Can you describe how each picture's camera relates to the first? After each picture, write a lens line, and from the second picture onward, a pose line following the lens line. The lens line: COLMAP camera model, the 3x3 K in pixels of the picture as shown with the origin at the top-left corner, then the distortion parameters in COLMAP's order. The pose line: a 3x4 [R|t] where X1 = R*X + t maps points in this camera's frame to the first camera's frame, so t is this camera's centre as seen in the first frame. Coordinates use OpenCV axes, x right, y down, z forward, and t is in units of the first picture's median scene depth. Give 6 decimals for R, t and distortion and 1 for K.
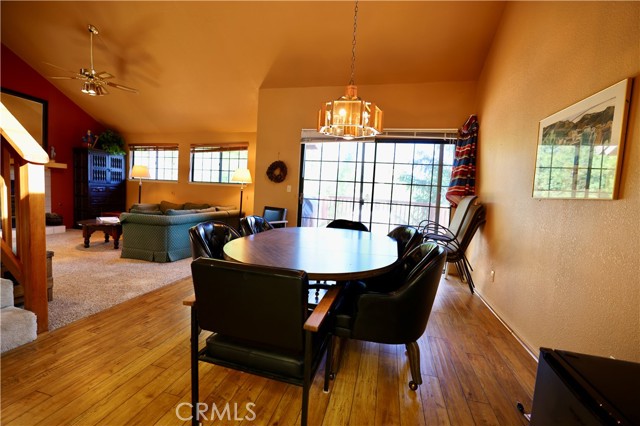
lens RADIAL K [[270.7, 0, 320.0], [0, 270.7, 213.0], [0, 0, 1]] dist [-0.023202, 0.000263]
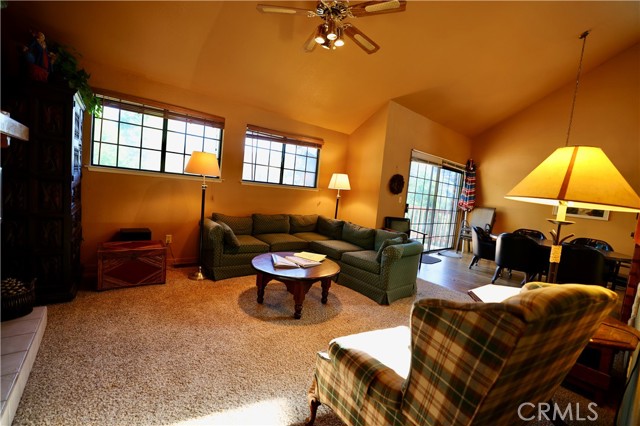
lens RADIAL K [[270.7, 0, 320.0], [0, 270.7, 213.0], [0, 0, 1]] dist [-0.023202, 0.000263]
pose [[0.601668, -0.069641, 0.795704, -0.965349], [-0.014440, 0.995081, 0.098010, -0.111801], [-0.798616, -0.070460, 0.597703, 0.467402]]
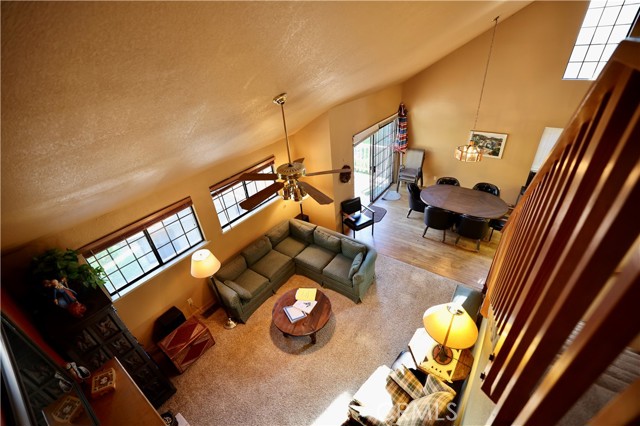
lens RADIAL K [[271.6, 0, 320.0], [0, 271.6, 213.0], [0, 0, 1]] dist [-0.031492, 0.000035]
pose [[0.364782, -0.563936, 0.740884, -0.984575], [0.165811, 0.822341, 0.544300, -0.568802], [-0.916210, -0.075704, 0.393482, 0.474240]]
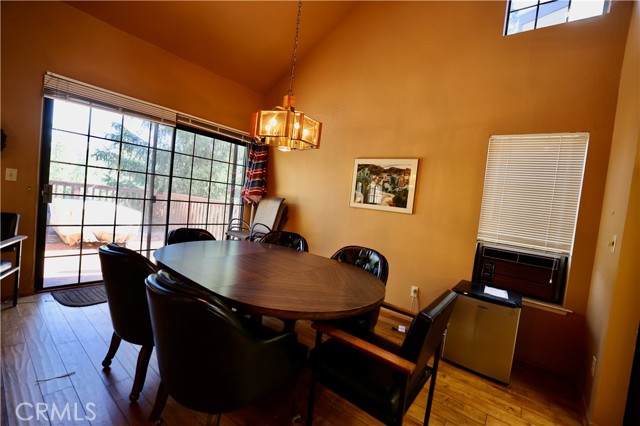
lens RADIAL K [[271.6, 0, 320.0], [0, 271.6, 213.0], [0, 0, 1]] dist [-0.031492, 0.000035]
pose [[0.398886, -0.058091, 0.915159, -0.276782], [-0.014707, 0.997458, 0.069726, -0.047443], [-0.916883, -0.041272, 0.397018, 0.190593]]
